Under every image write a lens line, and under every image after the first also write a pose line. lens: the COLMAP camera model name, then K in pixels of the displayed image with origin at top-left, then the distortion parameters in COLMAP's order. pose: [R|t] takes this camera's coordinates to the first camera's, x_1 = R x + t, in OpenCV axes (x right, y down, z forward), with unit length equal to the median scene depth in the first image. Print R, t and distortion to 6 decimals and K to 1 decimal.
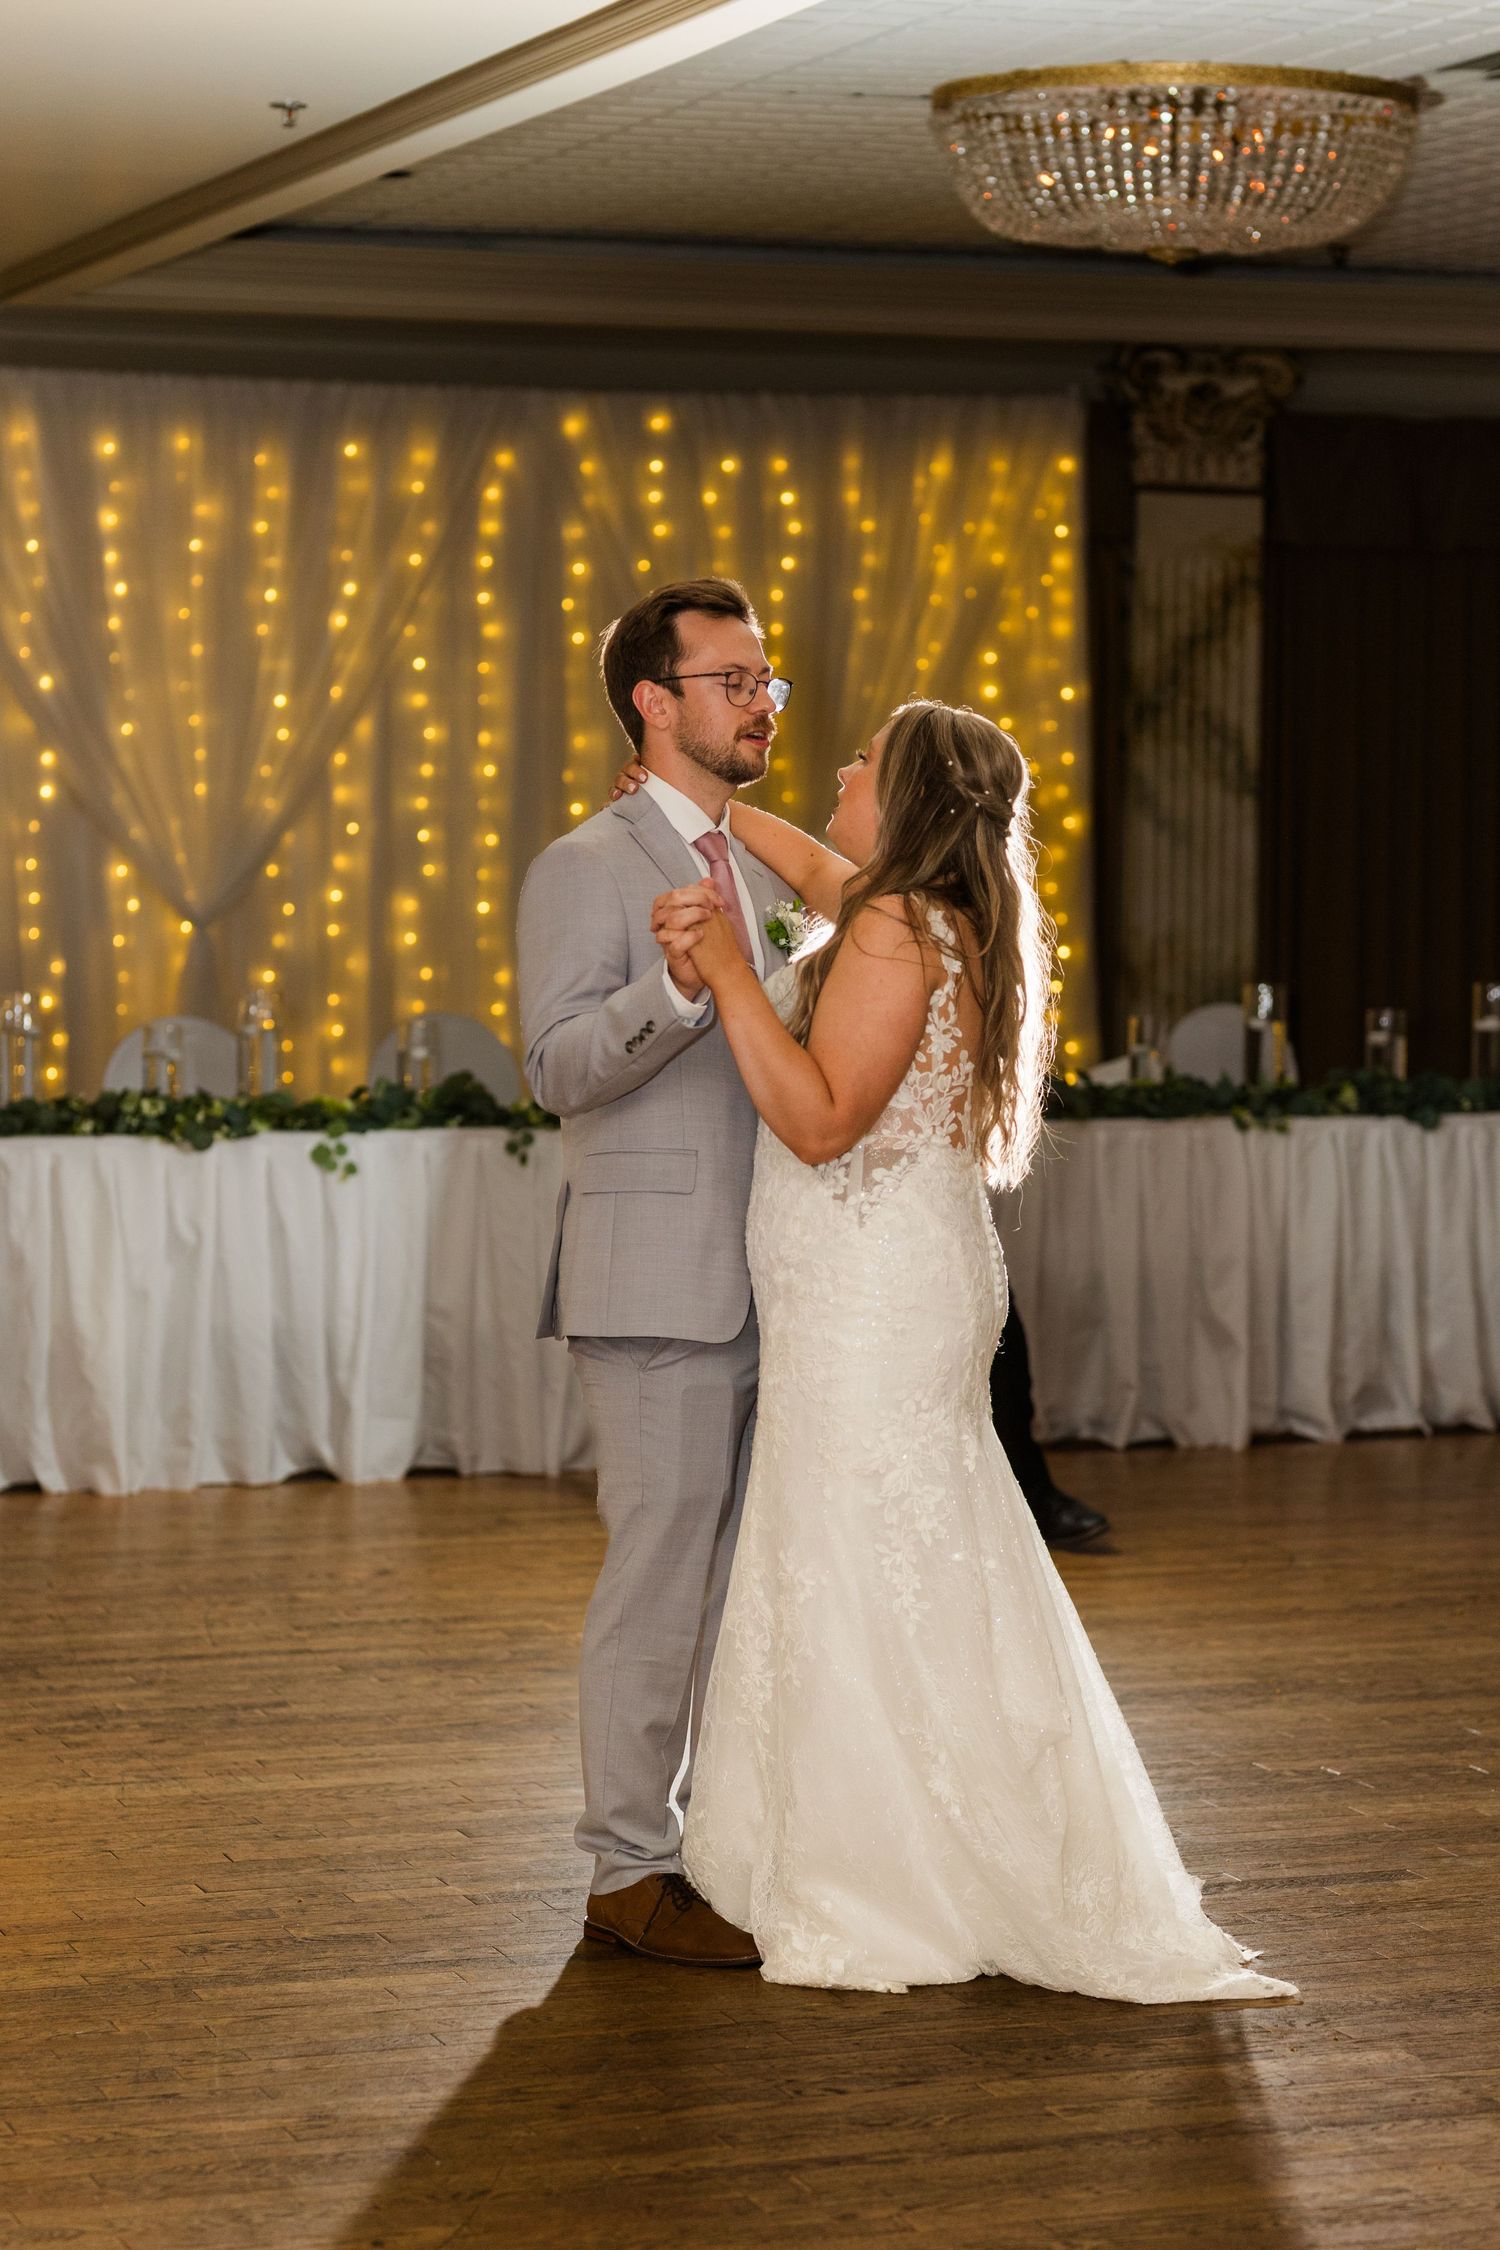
lens RADIAL K [[5212.4, 0, 750.0], [0, 5212.4, 1125.0], [0, 0, 1]] dist [-0.002160, 0.209073]
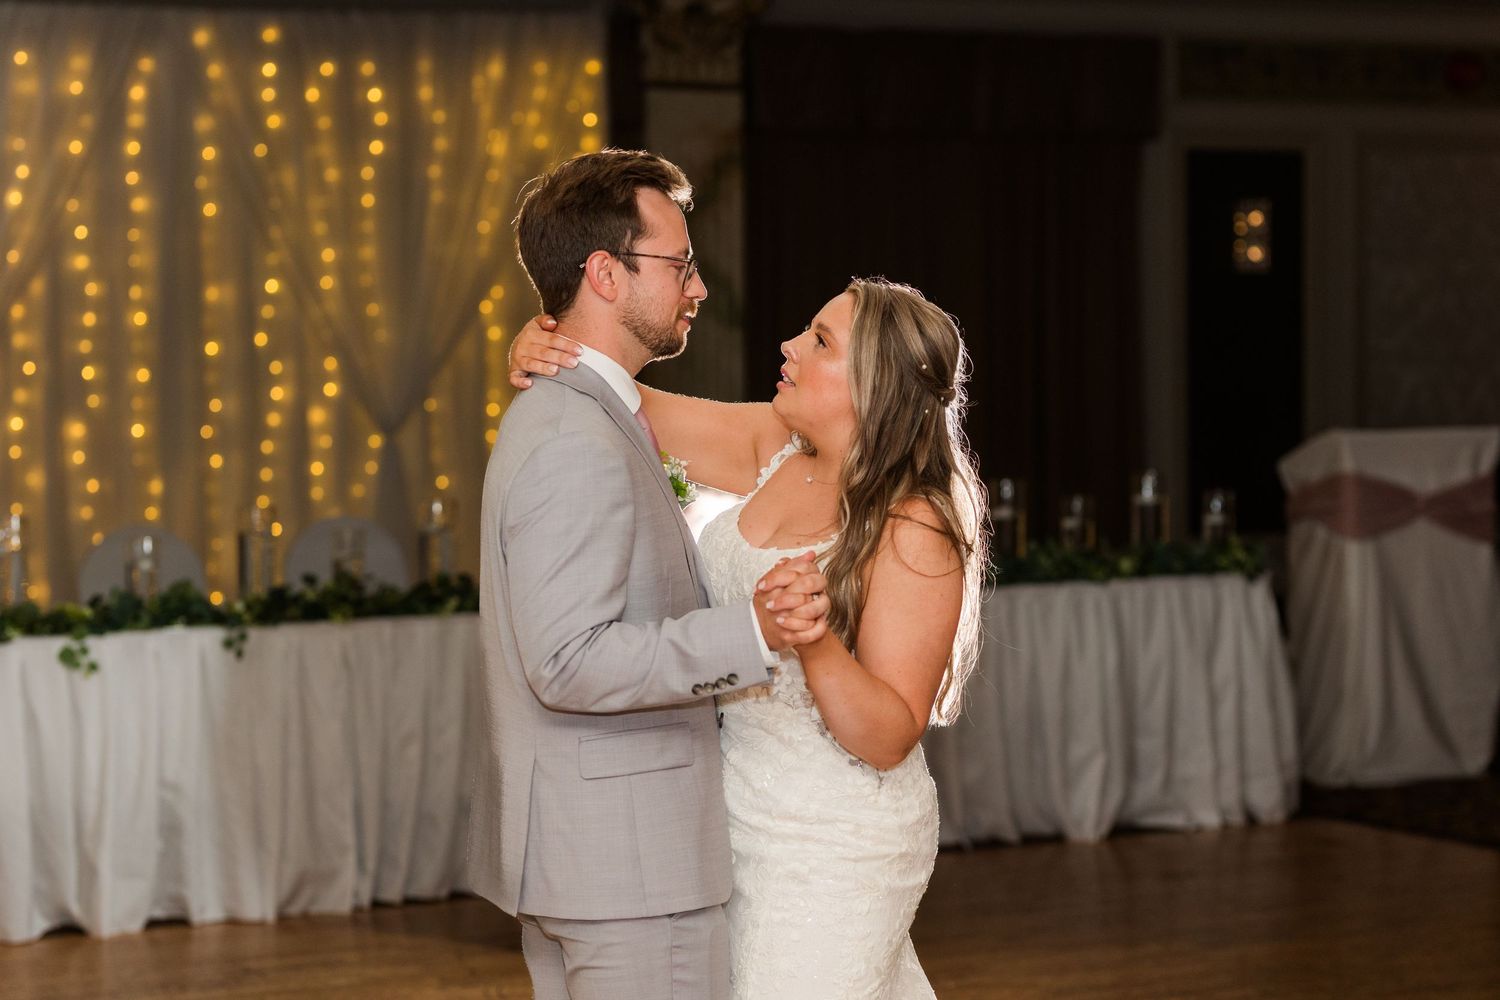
lens RADIAL K [[3684.4, 0, 750.0], [0, 3684.4, 500.0], [0, 0, 1]] dist [-0.009849, -0.070619]
pose [[0.987077, -0.024615, 0.158343, -0.047193], [0.026655, 0.999587, -0.010776, -0.012486], [-0.158013, 0.014857, 0.987325, 0.125930]]
